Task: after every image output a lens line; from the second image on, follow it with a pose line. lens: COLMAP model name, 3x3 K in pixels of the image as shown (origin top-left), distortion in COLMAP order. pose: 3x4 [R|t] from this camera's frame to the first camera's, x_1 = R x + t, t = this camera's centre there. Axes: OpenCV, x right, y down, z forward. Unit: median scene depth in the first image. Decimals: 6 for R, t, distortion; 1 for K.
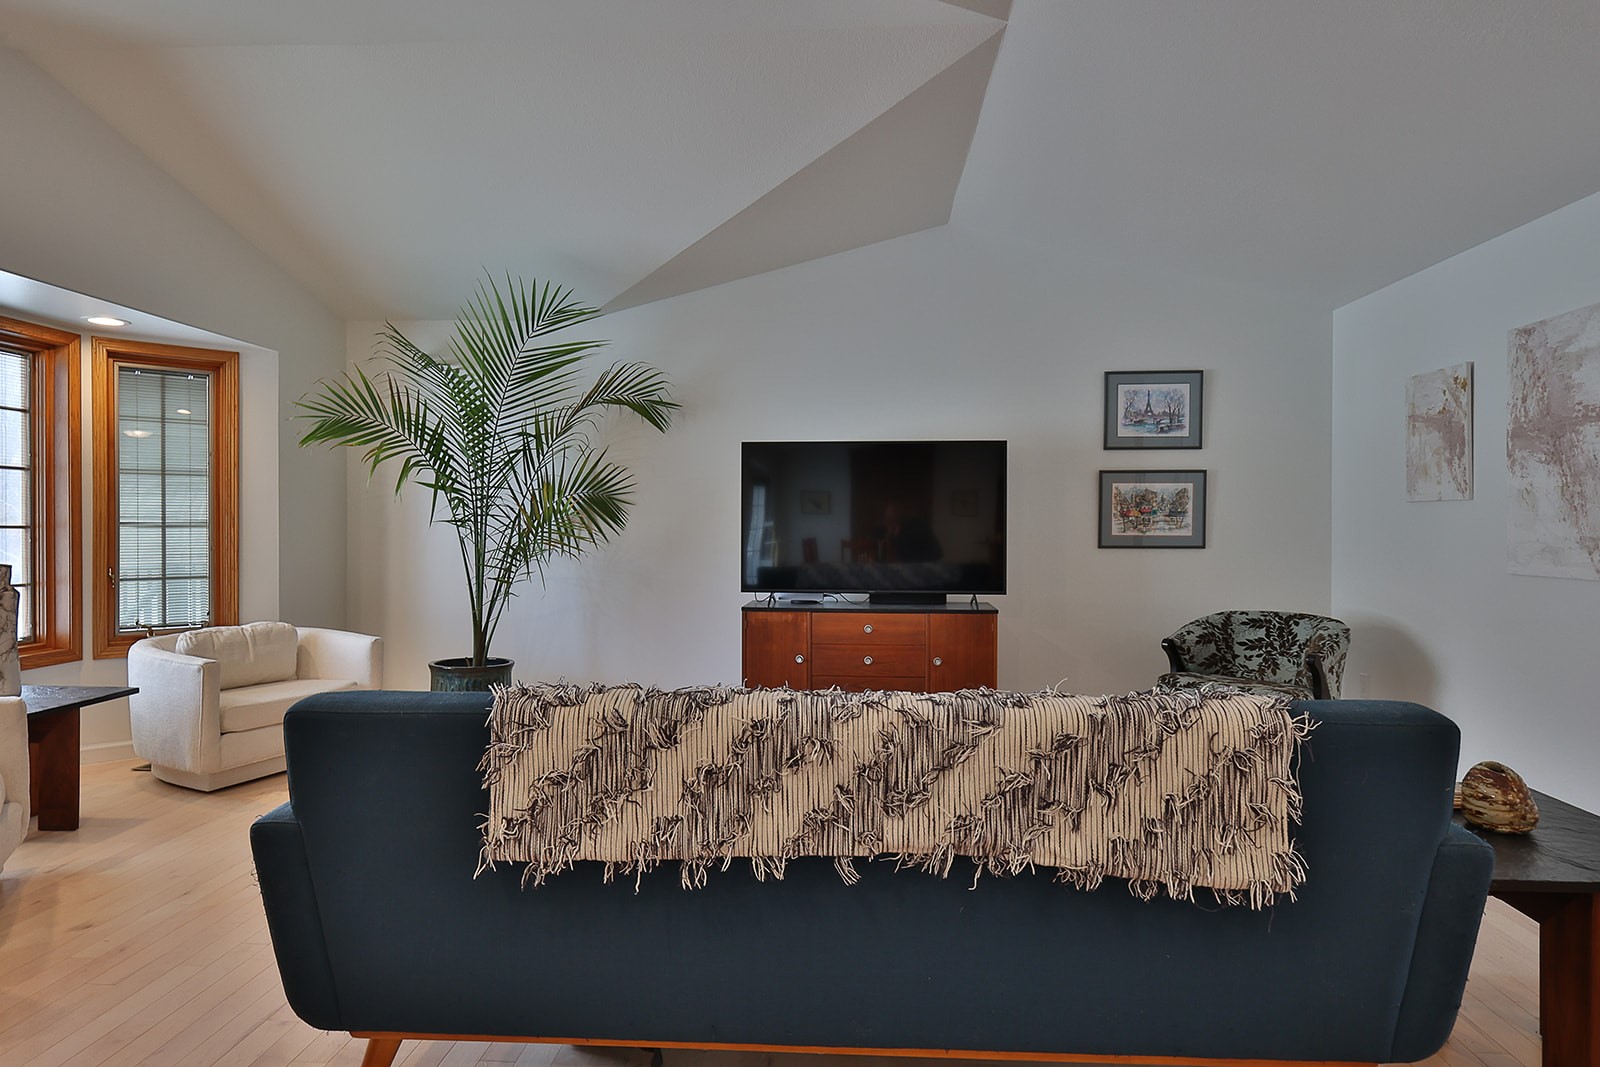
lens RADIAL K [[928.5, 0, 795.2], [0, 928.5, 529.4], [0, 0, 1]] dist [0.003947, 0.002149]
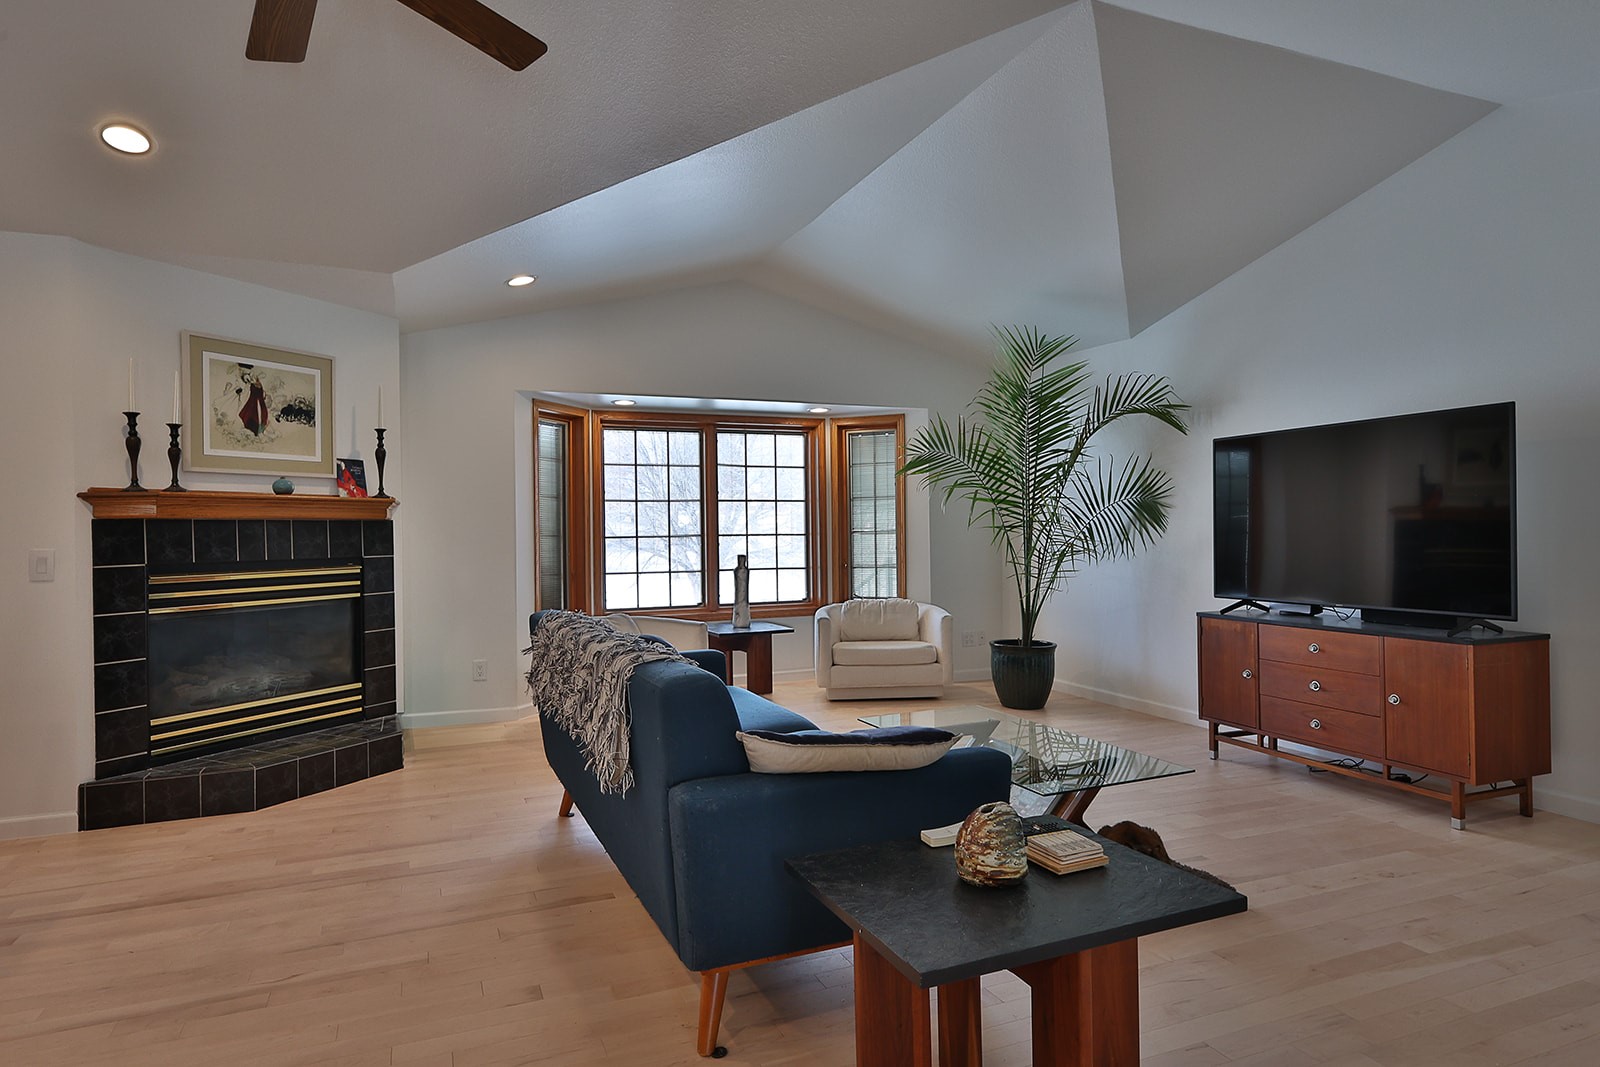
lens RADIAL K [[928.5, 0, 795.2], [0, 928.5, 529.4], [0, 0, 1]] dist [0.003947, 0.002149]
pose [[0.435035, -0.010944, -0.900347, 0.637871], [-0.001548, 0.999916, -0.012902, 0.011192], [0.900412, 0.007007, 0.434981, 0.208902]]
